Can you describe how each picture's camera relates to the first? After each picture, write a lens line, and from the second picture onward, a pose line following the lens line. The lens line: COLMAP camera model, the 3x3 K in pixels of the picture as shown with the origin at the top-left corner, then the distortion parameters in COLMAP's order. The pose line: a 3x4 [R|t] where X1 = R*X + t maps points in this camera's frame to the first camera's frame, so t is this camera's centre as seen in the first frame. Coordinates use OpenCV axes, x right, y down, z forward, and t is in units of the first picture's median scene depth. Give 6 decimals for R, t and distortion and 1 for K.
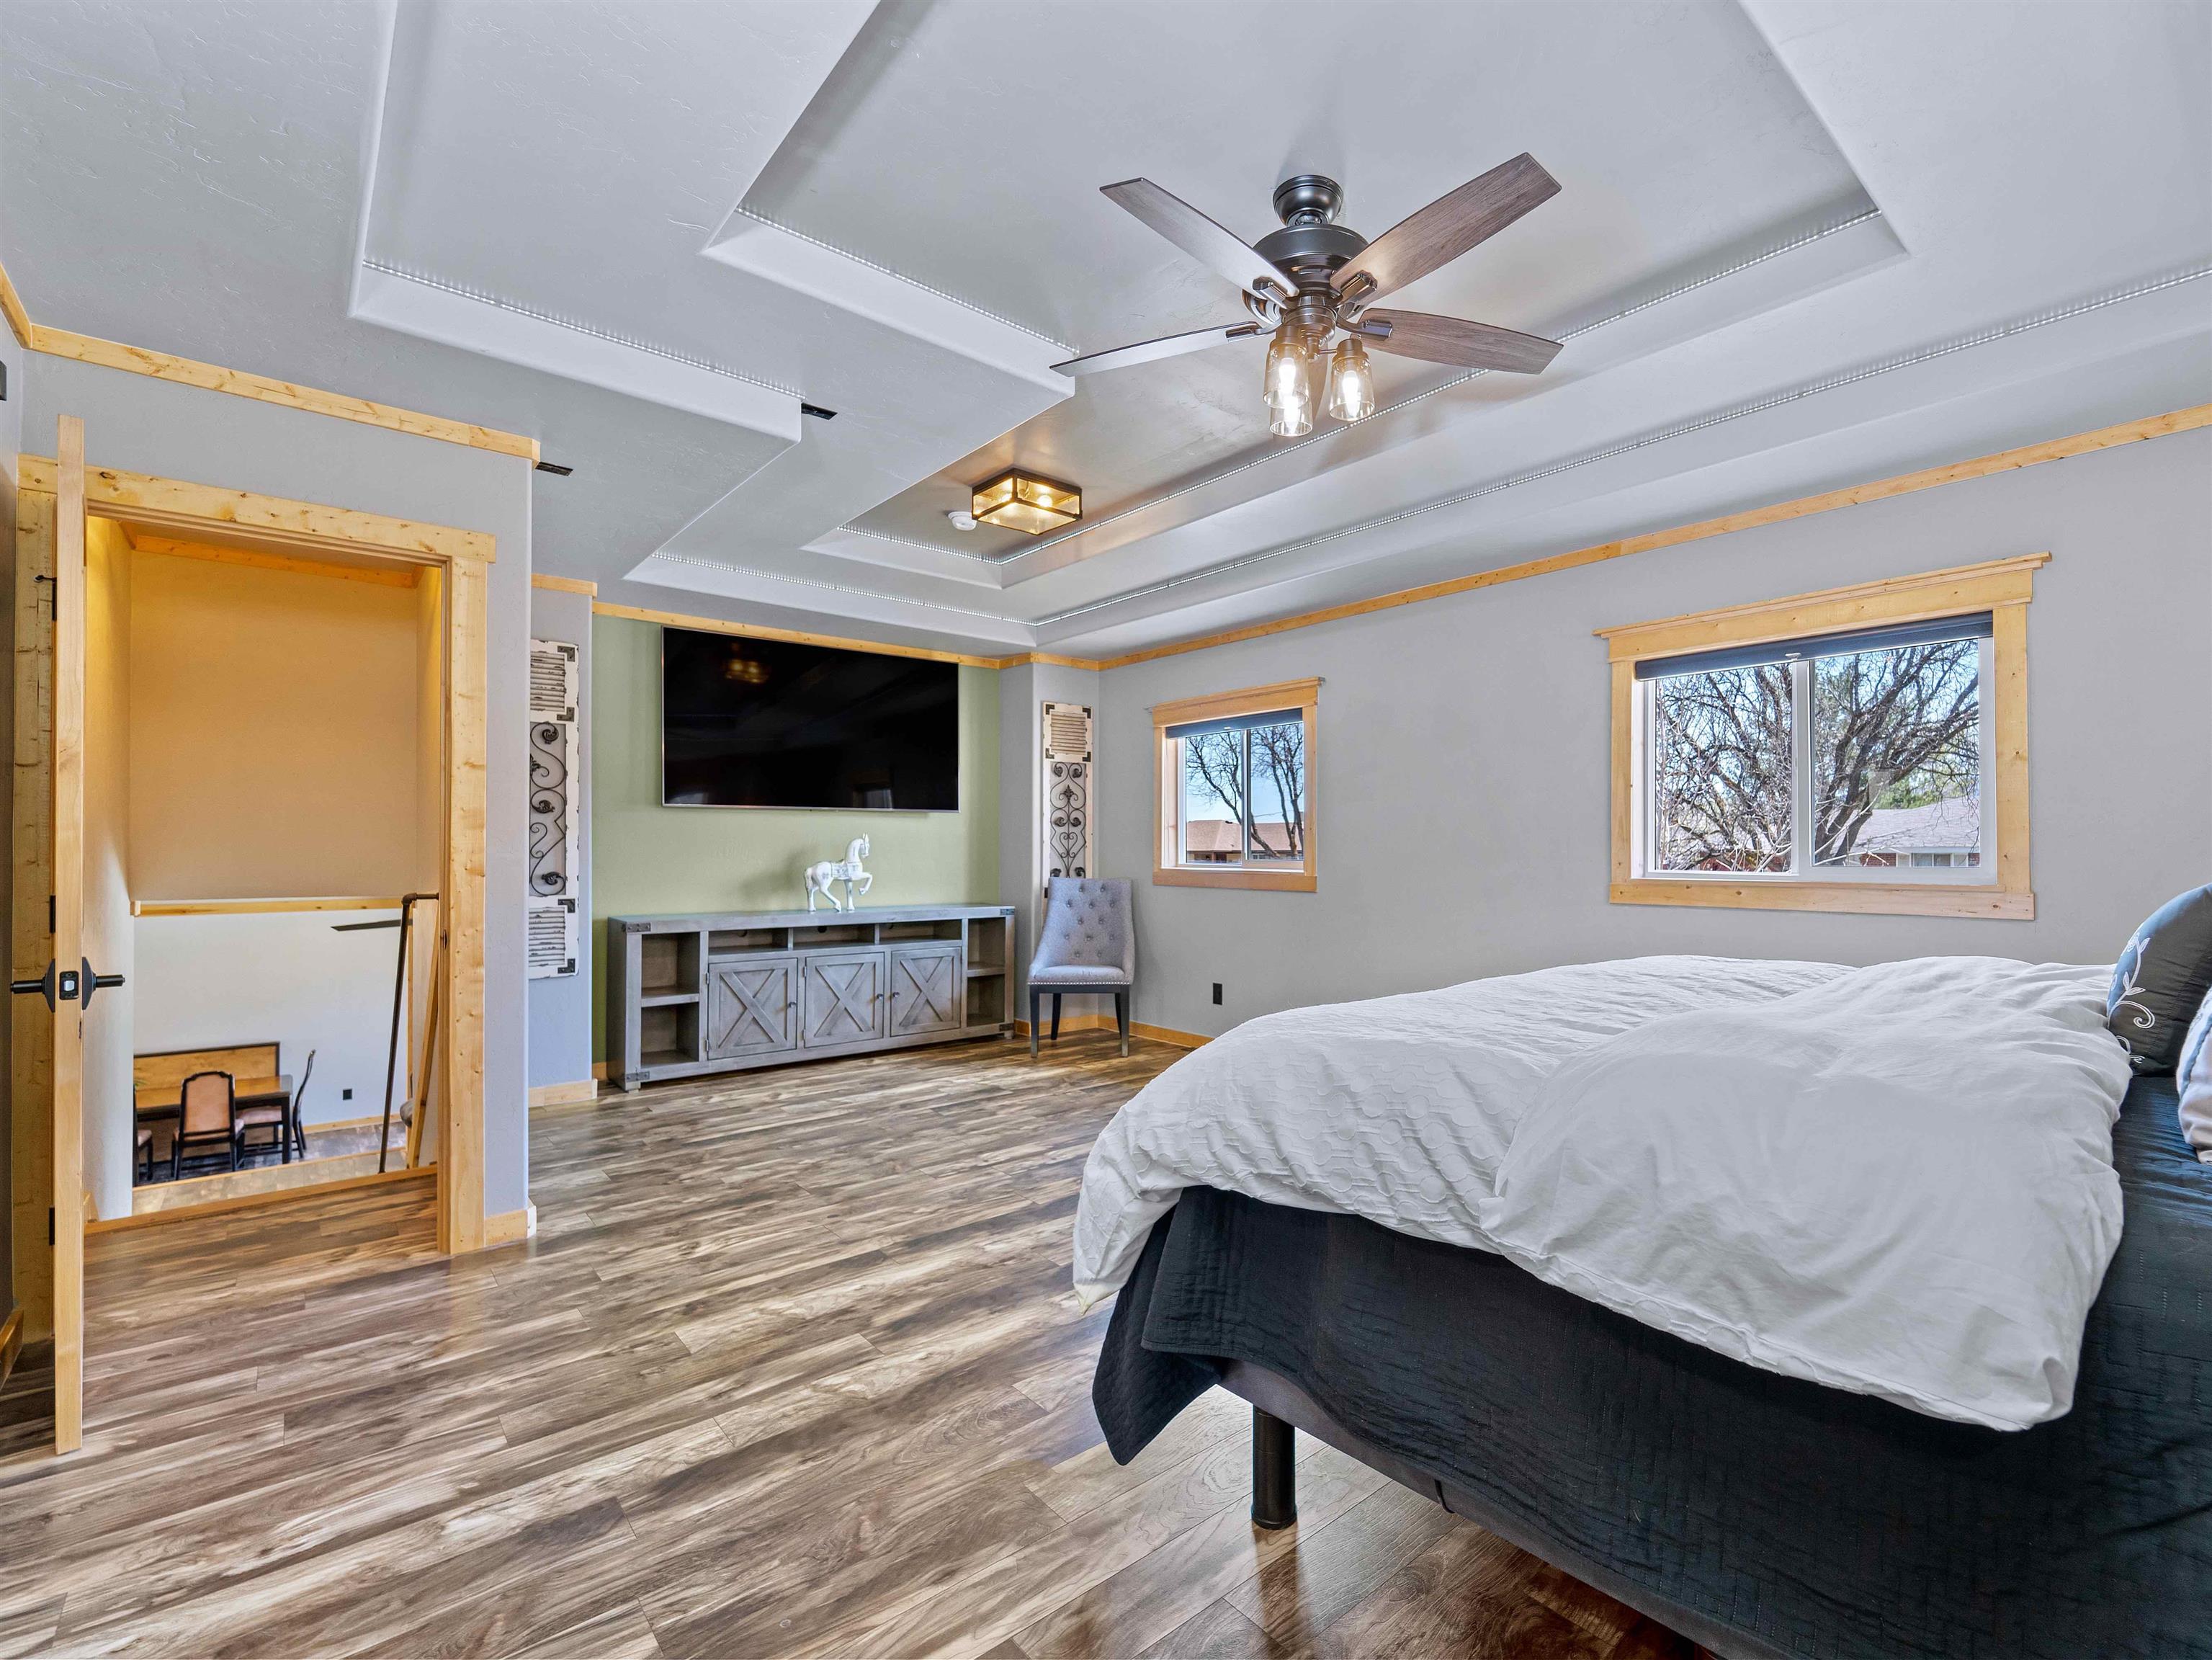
lens RADIAL K [[1019.0, 0, 1094.5], [0, 1019.0, 832.9], [0, 0, 1]] dist [0.001332, -0.001577]
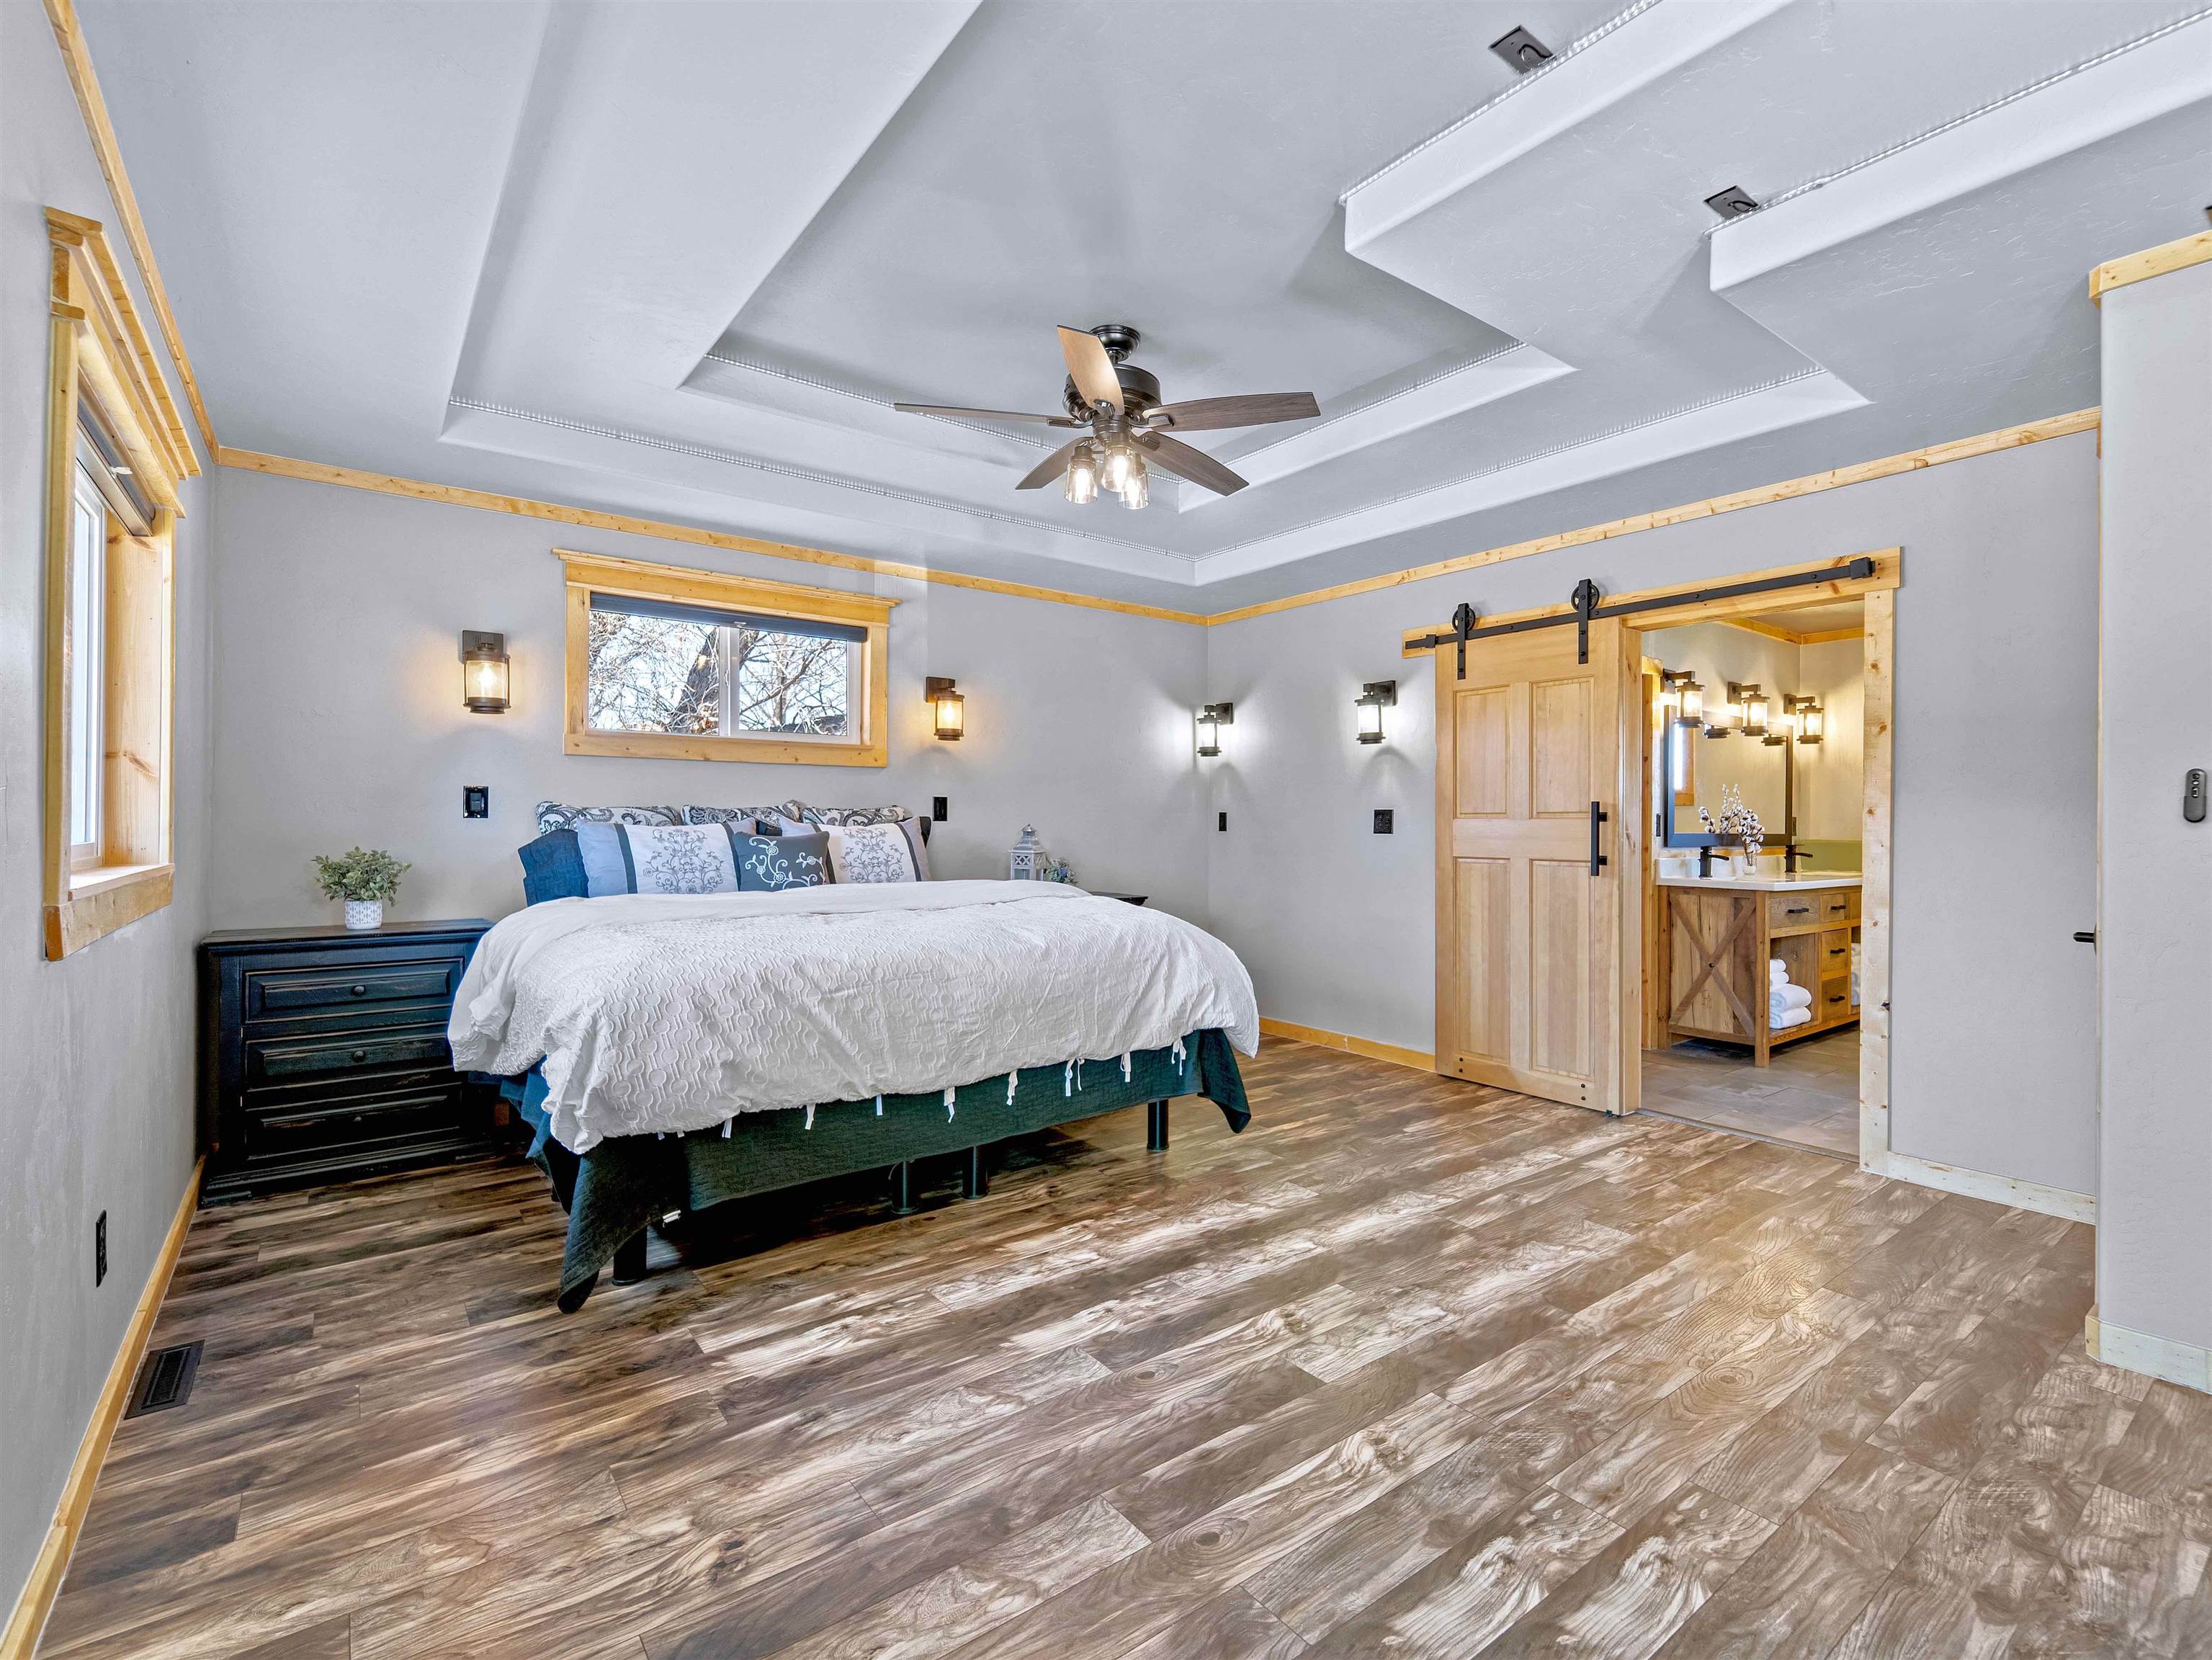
lens RADIAL K [[1019.0, 0, 1094.5], [0, 1019.0, 832.9], [0, 0, 1]] dist [0.001332, -0.001577]
pose [[-0.999721, -0.007851, 0.022296, 0.177788], [-0.008094, 0.999909, -0.010793, 0.037348], [-0.022209, -0.010971, -0.999693, 2.067184]]
